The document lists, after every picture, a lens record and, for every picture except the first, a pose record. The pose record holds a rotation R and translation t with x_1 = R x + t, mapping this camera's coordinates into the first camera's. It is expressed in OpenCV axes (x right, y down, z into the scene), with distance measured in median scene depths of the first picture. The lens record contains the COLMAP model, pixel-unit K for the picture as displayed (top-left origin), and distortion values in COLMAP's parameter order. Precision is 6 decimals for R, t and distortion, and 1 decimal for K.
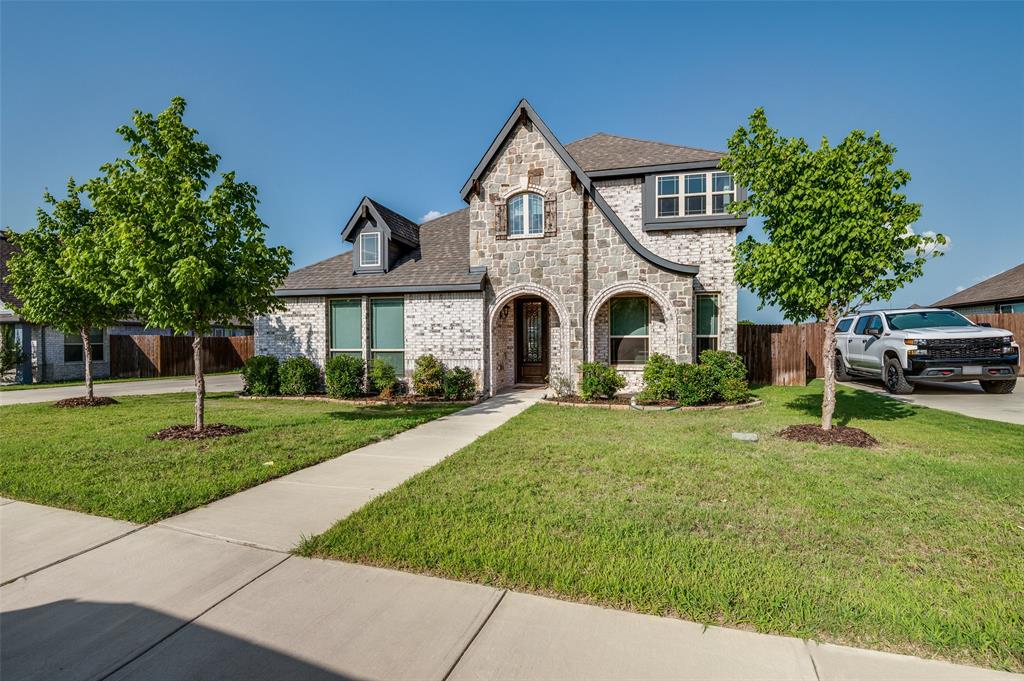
lens RADIAL K [[471.8, 0, 510.4], [0, 471.8, 337.9], [0, 0, 1]] dist [-0.004406, -0.011082]
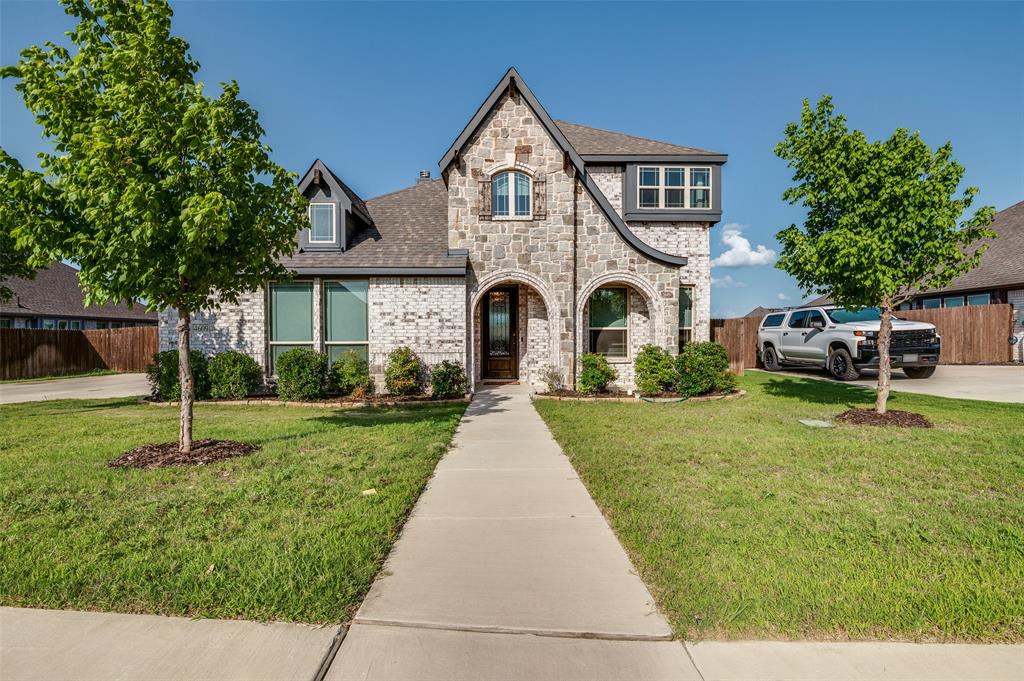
lens RADIAL K [[471.8, 0, 510.4], [0, 471.8, 337.9], [0, 0, 1]] dist [-0.004406, -0.011082]
pose [[0.967623, 0.000986, 0.252398, -0.201040], [-0.002072, 0.999990, 0.004036, 0.014030], [-0.252392, -0.004429, 0.967615, 0.110667]]
